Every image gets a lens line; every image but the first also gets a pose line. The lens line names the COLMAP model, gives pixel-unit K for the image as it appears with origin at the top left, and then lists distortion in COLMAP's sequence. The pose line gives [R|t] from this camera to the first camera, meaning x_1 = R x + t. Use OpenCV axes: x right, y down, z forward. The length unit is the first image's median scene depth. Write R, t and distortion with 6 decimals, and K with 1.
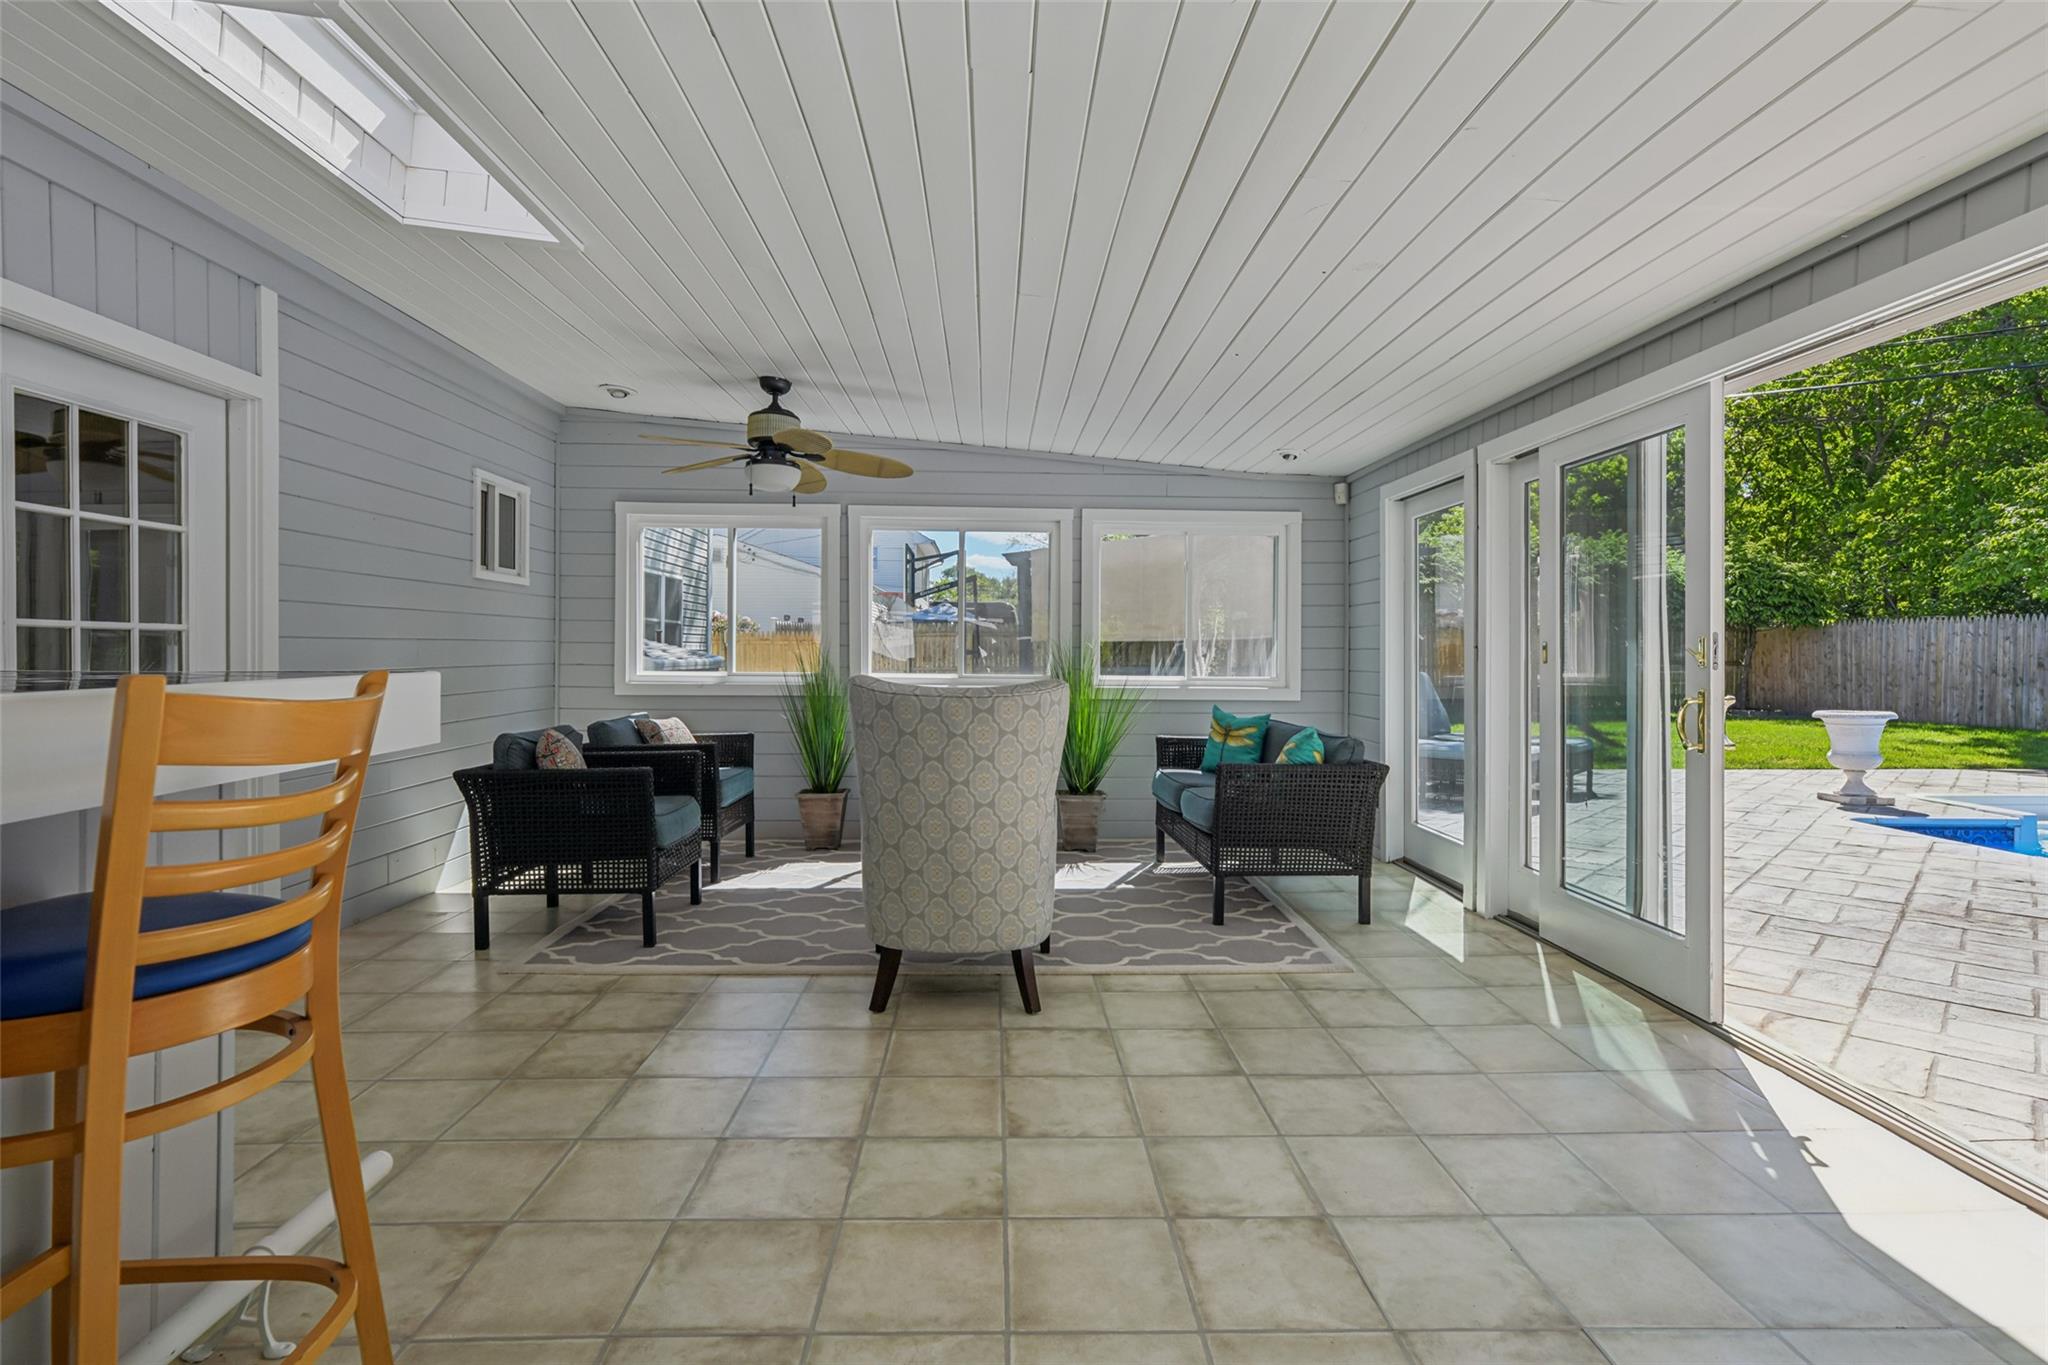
lens RADIAL K [[984.5, 0, 1020.6], [0, 984.5, 656.5], [0, 0, 1]] dist [-0.000308, -0.000066]
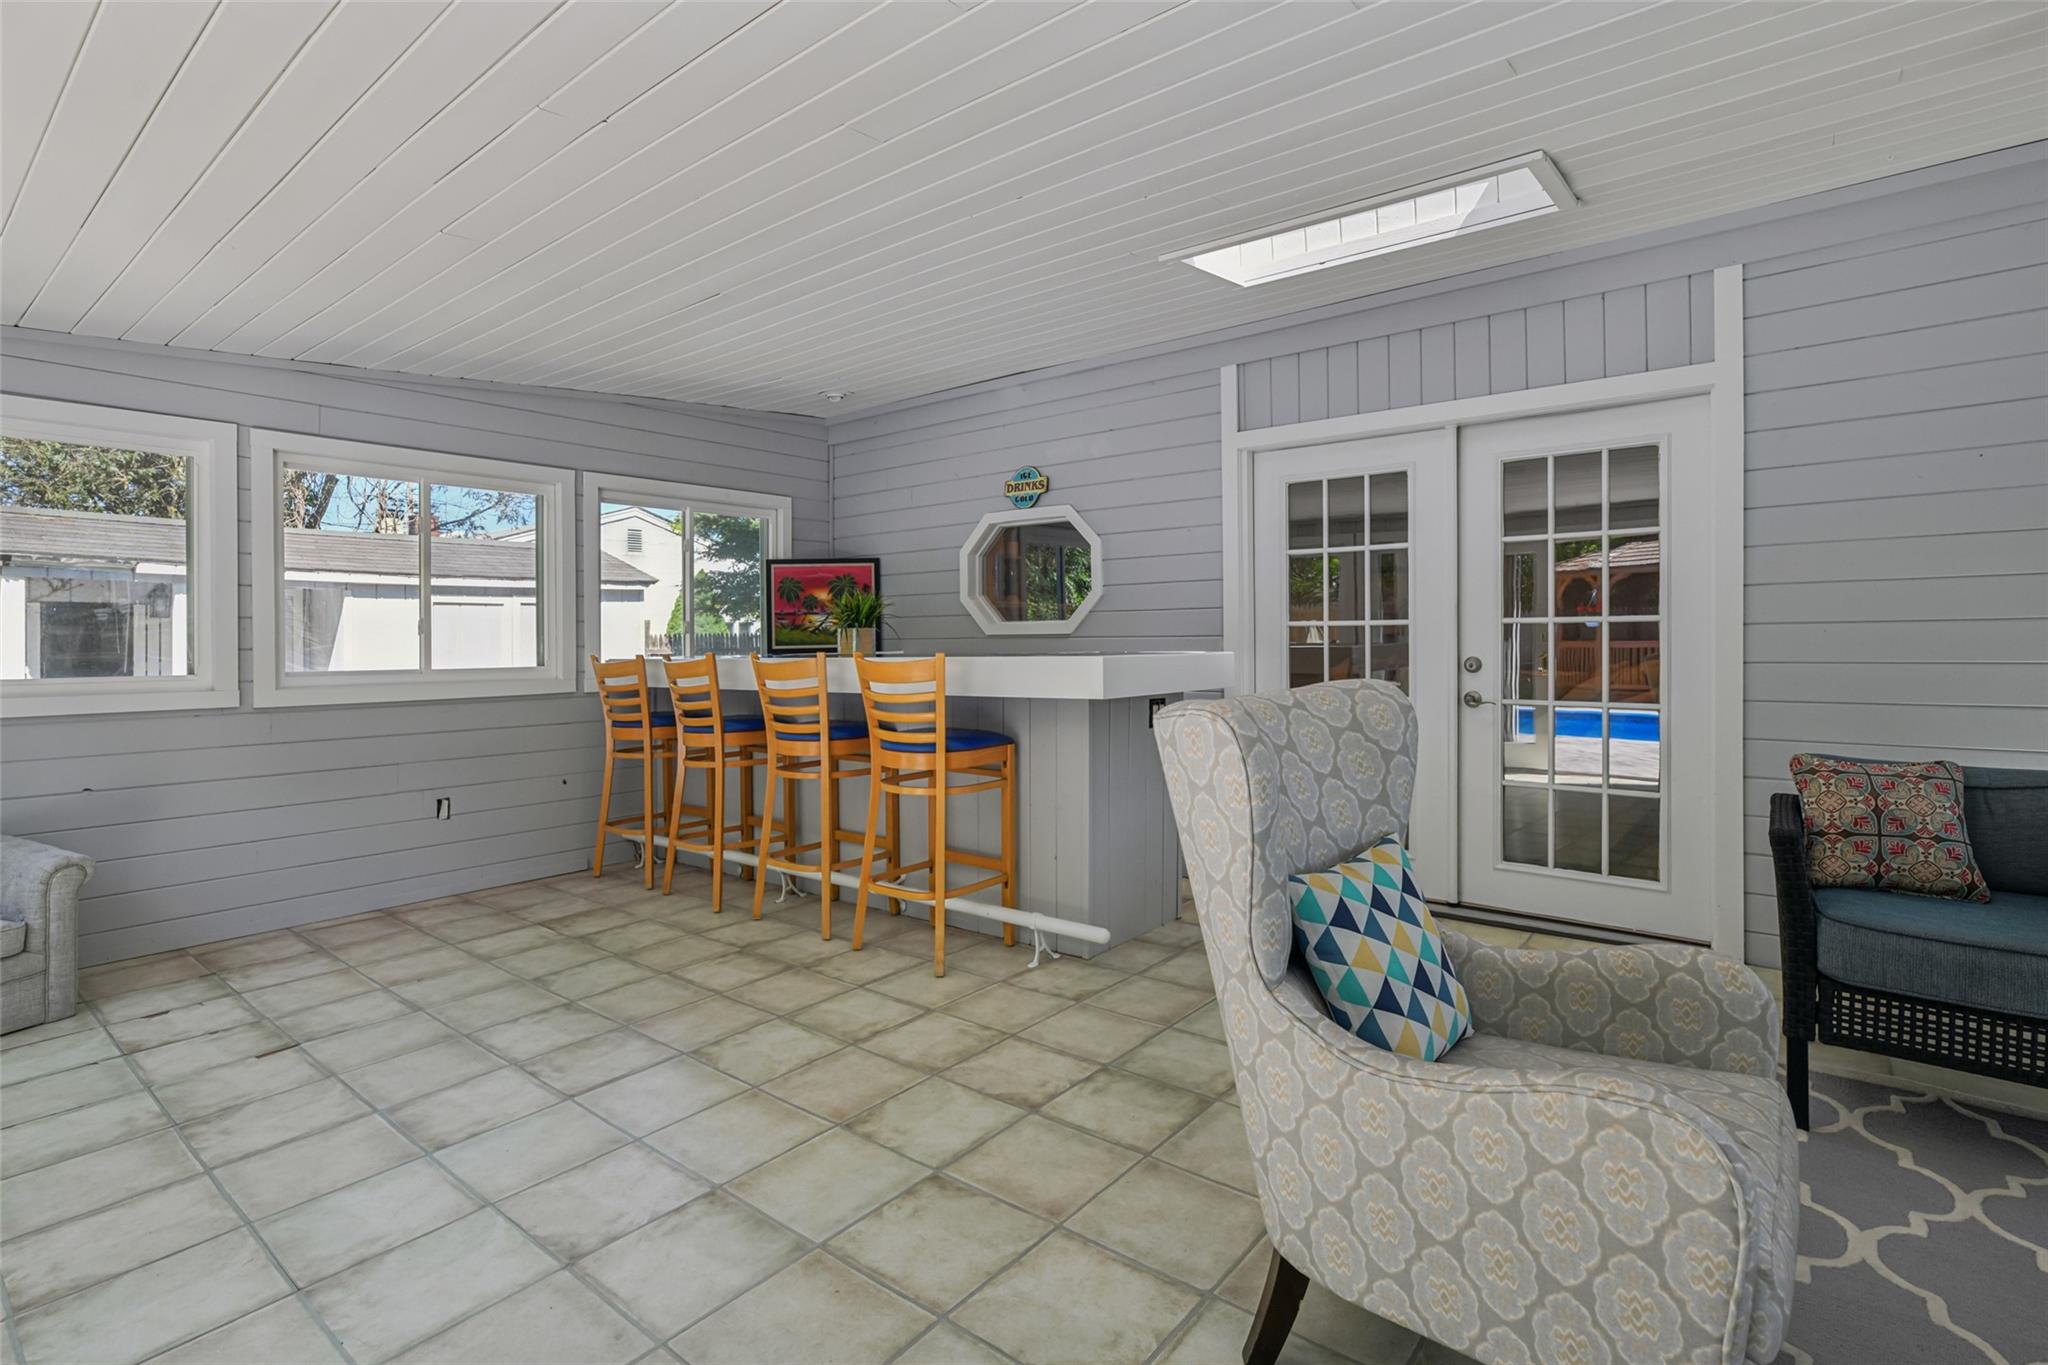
lens RADIAL K [[961.2, 0, 1019.0], [0, 961.2, 649.4], [0, 0, 1]] dist [-0.000049, 0.000171]
pose [[-0.650543, 0.005539, -0.759449, 0.709591], [0.005942, 0.999980, 0.002204, -0.003705], [0.759446, -0.003079, -0.650563, 1.892695]]
